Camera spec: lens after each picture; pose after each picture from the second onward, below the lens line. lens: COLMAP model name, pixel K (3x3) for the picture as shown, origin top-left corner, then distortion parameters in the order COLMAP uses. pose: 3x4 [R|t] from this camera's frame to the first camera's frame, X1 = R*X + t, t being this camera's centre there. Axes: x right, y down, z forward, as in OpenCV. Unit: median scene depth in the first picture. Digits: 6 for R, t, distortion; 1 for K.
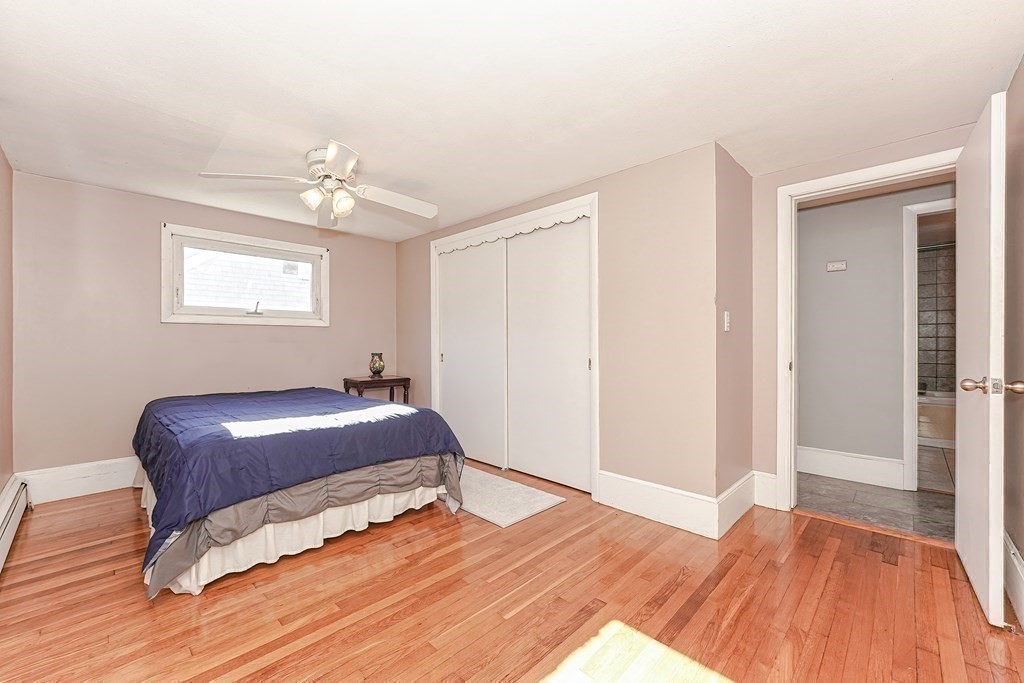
lens RADIAL K [[417.2, 0, 513.0], [0, 417.2, 345.2], [0, 0, 1]] dist [-0.003765, -0.000068]
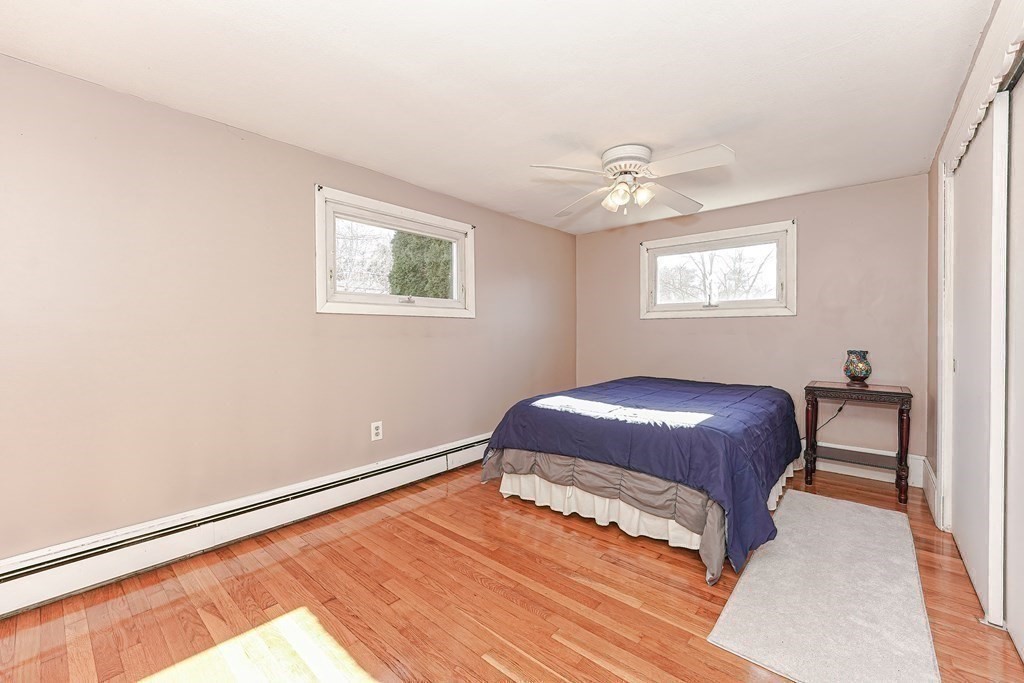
lens RADIAL K [[417.2, 0, 514.8], [0, 417.2, 338.8], [0, 0, 1]] dist [-0.003765, -0.000068]
pose [[0.049731, 0.017330, -0.998612, 0.557266], [-0.003531, 0.999846, 0.017176, -0.017605], [0.998756, 0.002672, 0.049785, 0.670029]]
